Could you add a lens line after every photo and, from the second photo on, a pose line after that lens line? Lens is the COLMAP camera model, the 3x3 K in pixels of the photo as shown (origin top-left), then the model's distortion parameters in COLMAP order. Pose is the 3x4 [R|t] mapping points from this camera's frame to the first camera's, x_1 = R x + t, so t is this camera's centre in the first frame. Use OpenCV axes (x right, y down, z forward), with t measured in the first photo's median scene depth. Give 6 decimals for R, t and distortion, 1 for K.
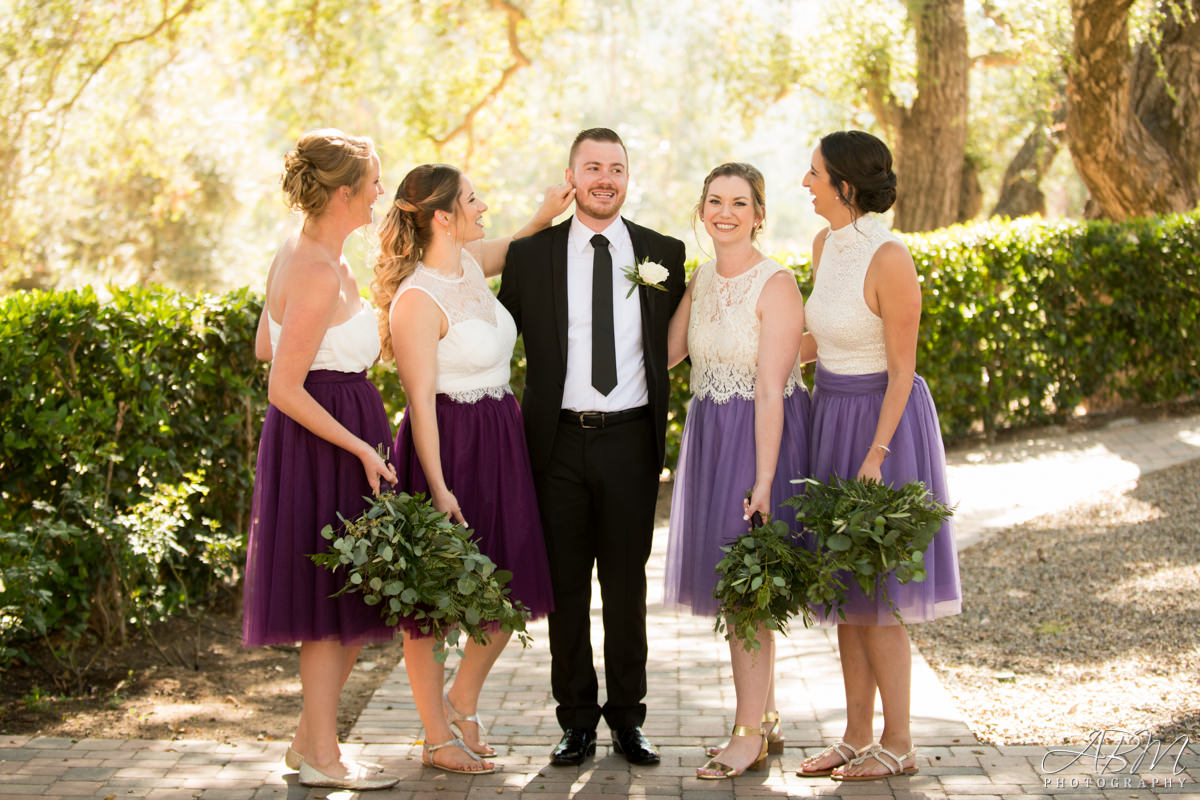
lens RADIAL K [[2966.5, 0, 599.2], [0, 2966.5, 394.4], [0, 0, 1]] dist [-0.238651, 0.000000]
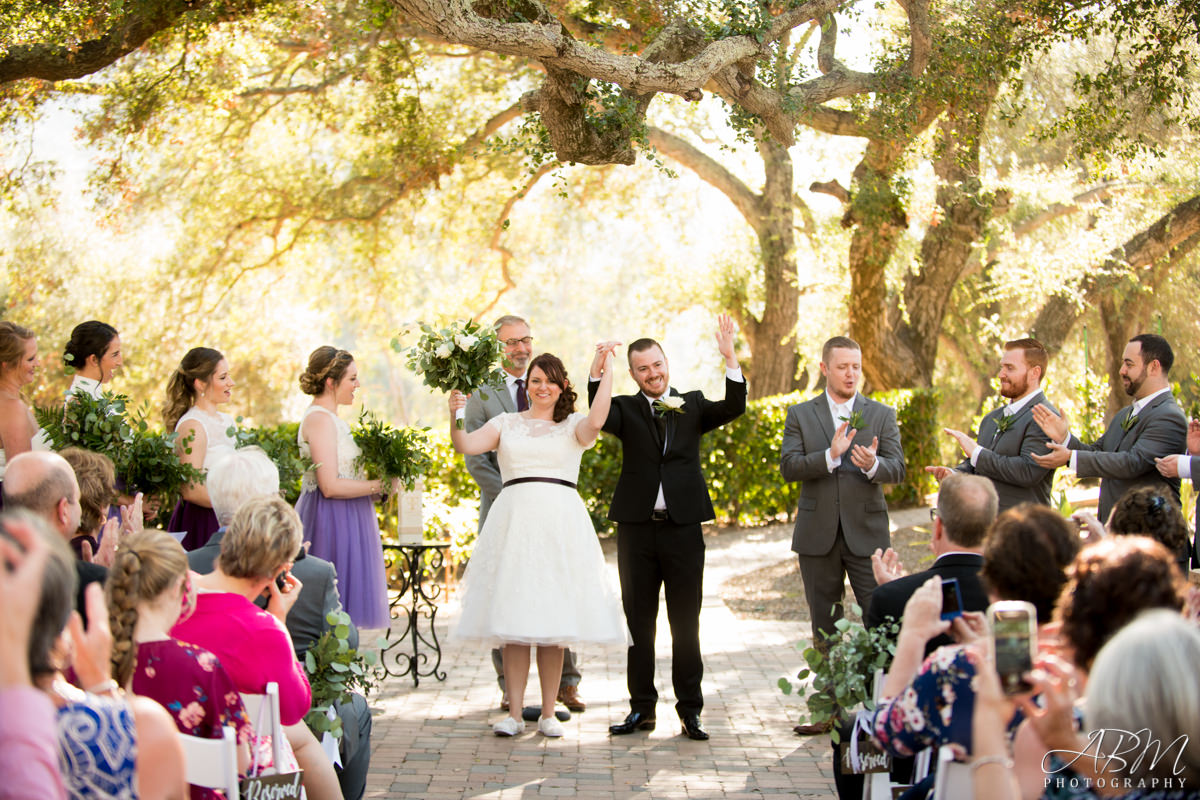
lens RADIAL K [[2966.5, 0, 600.3], [0, 2966.5, 397.2], [0, 0, 1]] dist [-0.238651, 0.000000]
pose [[0.999768, 0.011519, 0.018211, -0.009904], [-0.010514, 0.998468, -0.054322, 0.035868], [-0.018809, 0.054118, 0.998357, -0.685126]]
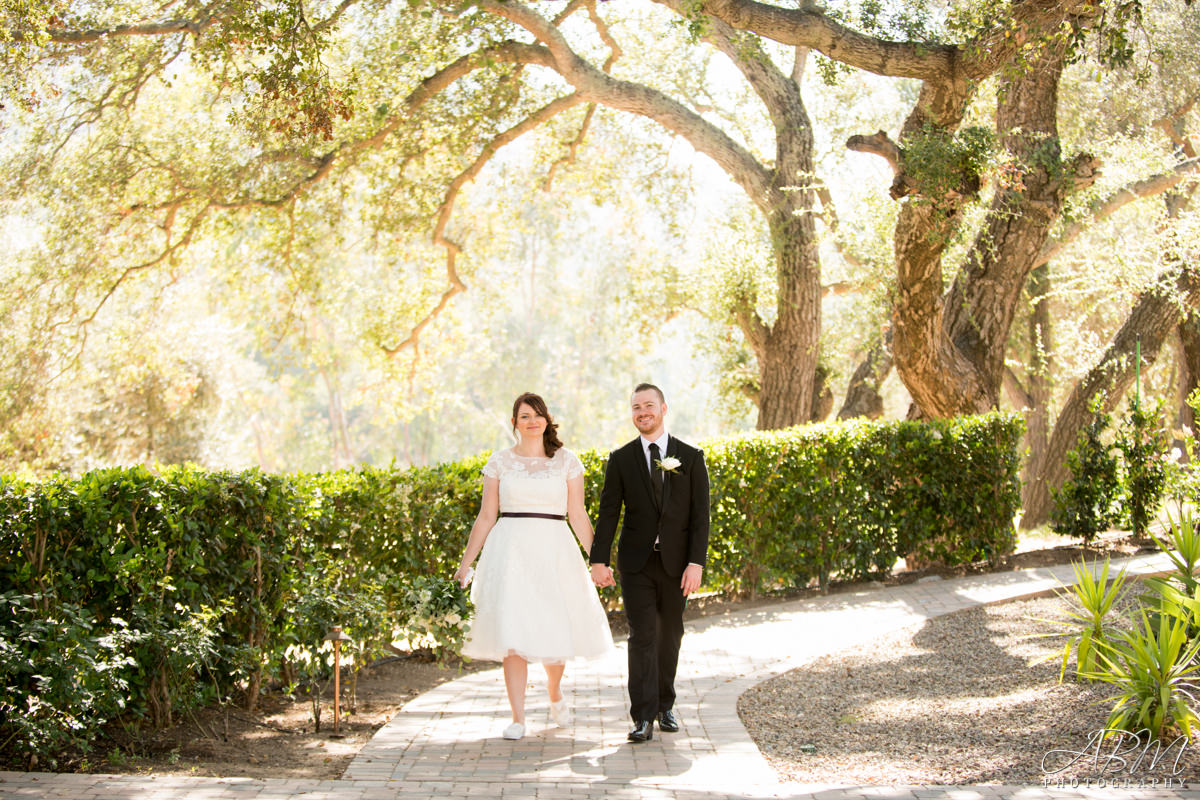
lens RADIAL K [[2966.5, 0, 599.9], [0, 2966.5, 407.6], [0, 0, 1]] dist [-0.238651, 0.000000]
pose [[0.999642, 0.007584, 0.025675, 0.001508], [-0.006023, 0.998159, -0.060351, 0.013319], [-0.026085, 0.060175, 0.997847, -0.272722]]
